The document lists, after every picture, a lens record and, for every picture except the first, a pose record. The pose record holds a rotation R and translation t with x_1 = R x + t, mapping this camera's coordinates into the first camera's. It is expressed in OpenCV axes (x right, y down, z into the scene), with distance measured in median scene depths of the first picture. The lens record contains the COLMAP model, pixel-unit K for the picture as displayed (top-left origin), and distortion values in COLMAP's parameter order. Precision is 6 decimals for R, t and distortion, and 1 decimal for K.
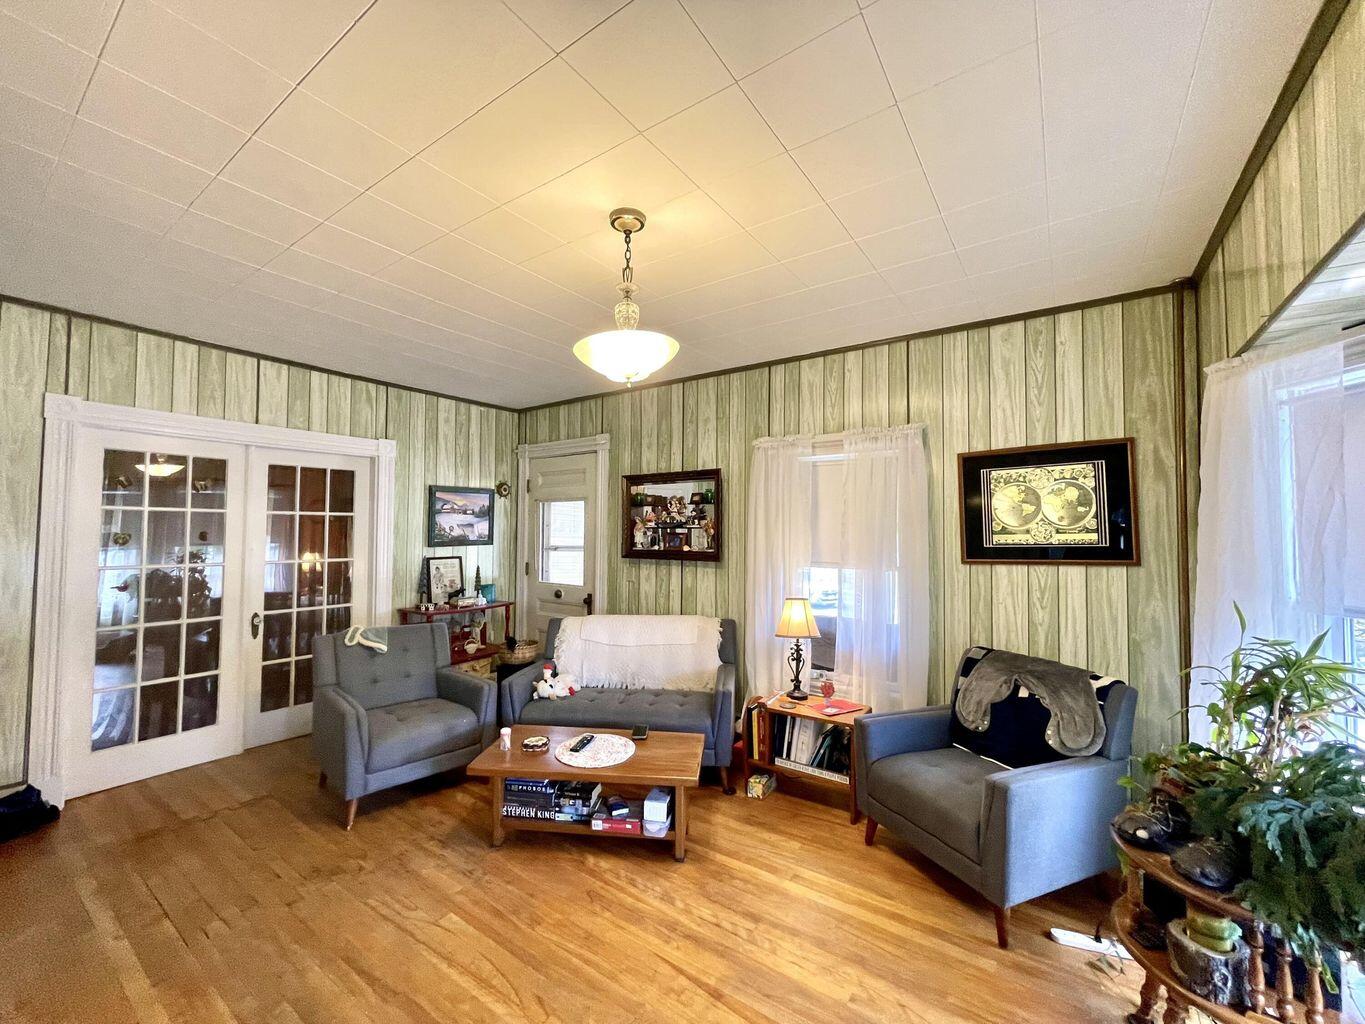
lens RADIAL K [[550.9, 0, 682.0], [0, 550.9, 509.3], [0, 0, 1]] dist [-0.008243, 0.000836]
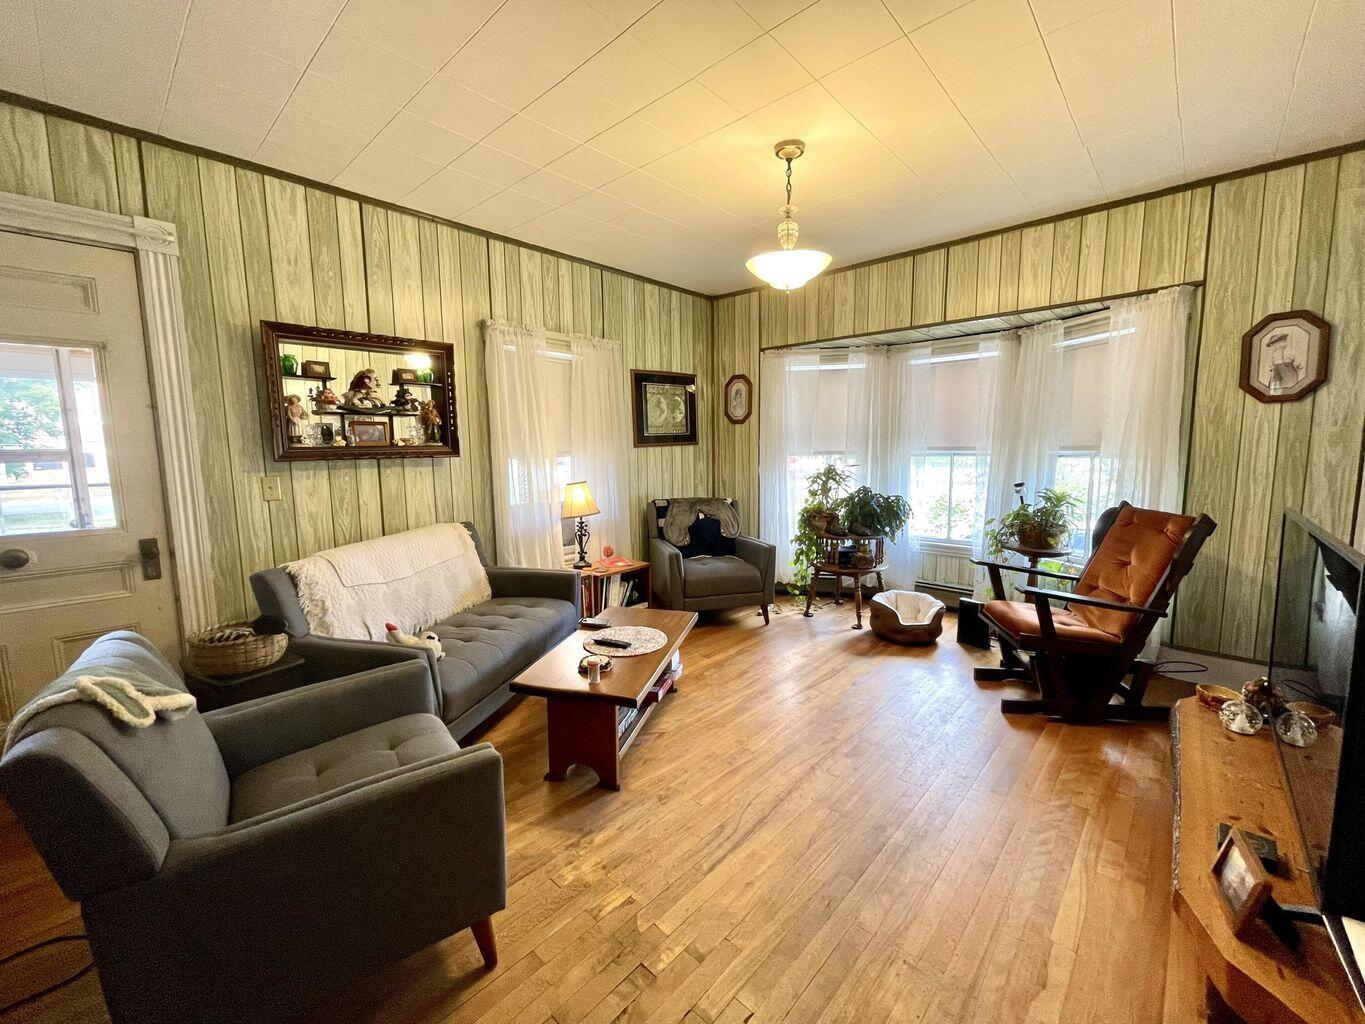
lens RADIAL K [[550.9, 0, 681.6], [0, 550.9, 512.4], [0, 0, 1]] dist [-0.008243, 0.000836]
pose [[0.134819, -0.132762, 0.981936, -0.932631], [-0.032663, 0.989849, 0.138316, 0.064646], [-0.990332, -0.050721, 0.129114, 0.688277]]
